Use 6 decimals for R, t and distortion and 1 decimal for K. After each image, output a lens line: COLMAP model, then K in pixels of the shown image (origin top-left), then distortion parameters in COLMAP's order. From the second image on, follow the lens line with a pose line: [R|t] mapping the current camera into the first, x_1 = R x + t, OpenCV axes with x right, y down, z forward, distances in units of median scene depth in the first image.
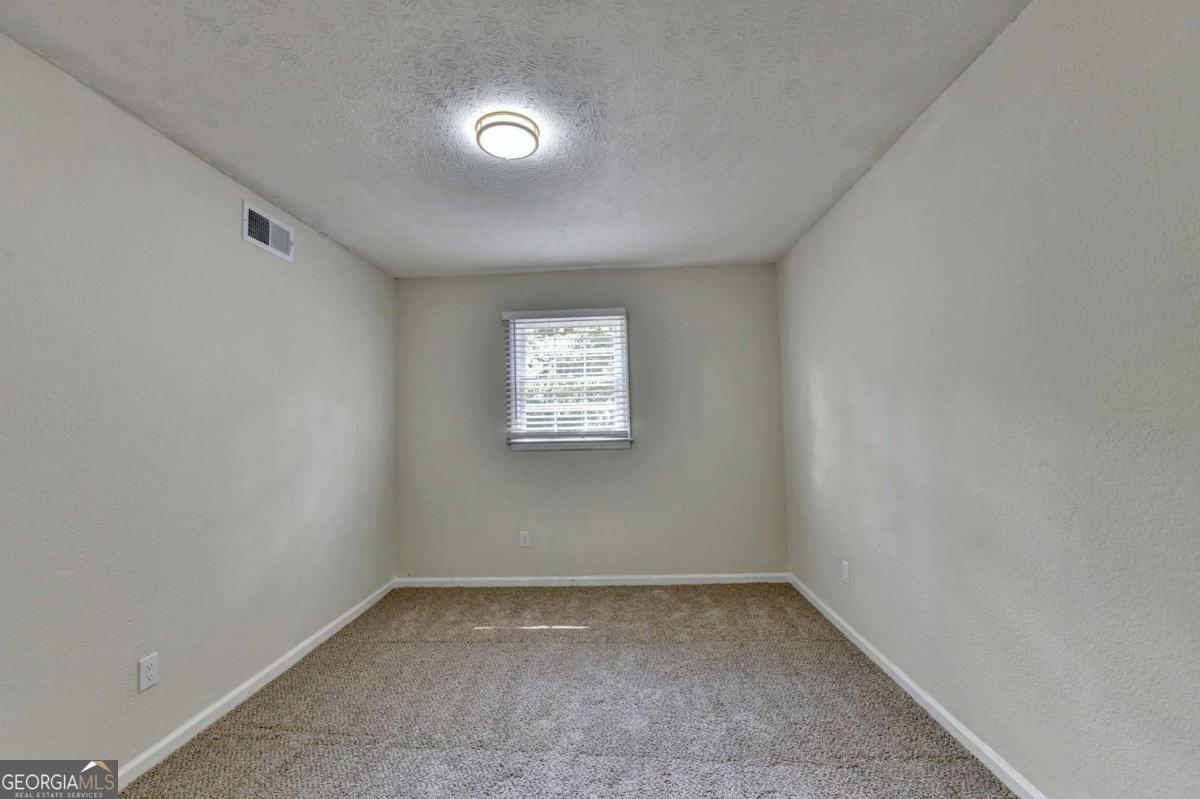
lens RADIAL K [[477.5, 0, 599.0], [0, 477.5, 380.0], [0, 0, 1]] dist [-0.002275, -0.000224]
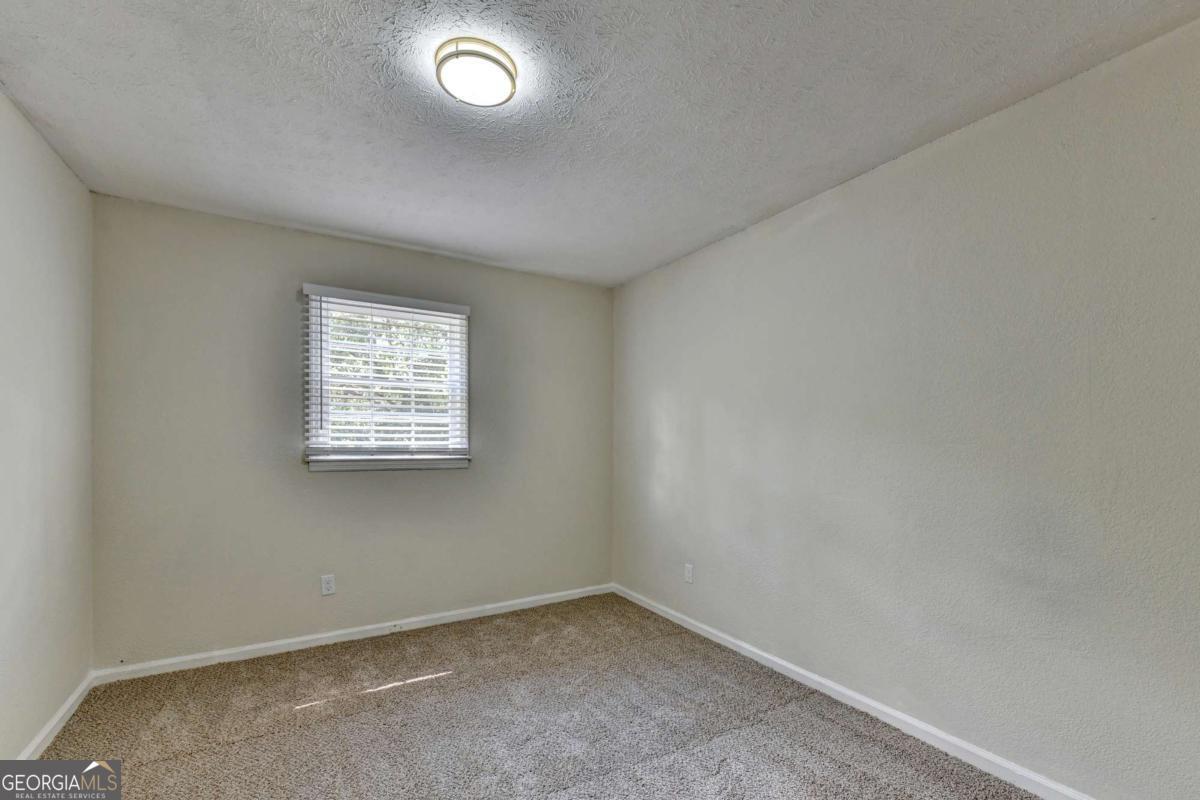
lens RADIAL K [[508.5, 0, 616.9], [0, 508.5, 423.7], [0, 0, 1]] dist [-0.002744, -0.000761]
pose [[0.823441, 0.047122, 0.565441, -0.251696], [-0.077632, 0.996530, 0.030007, 0.012762], [-0.562065, -0.068606, 0.824242, 0.077668]]
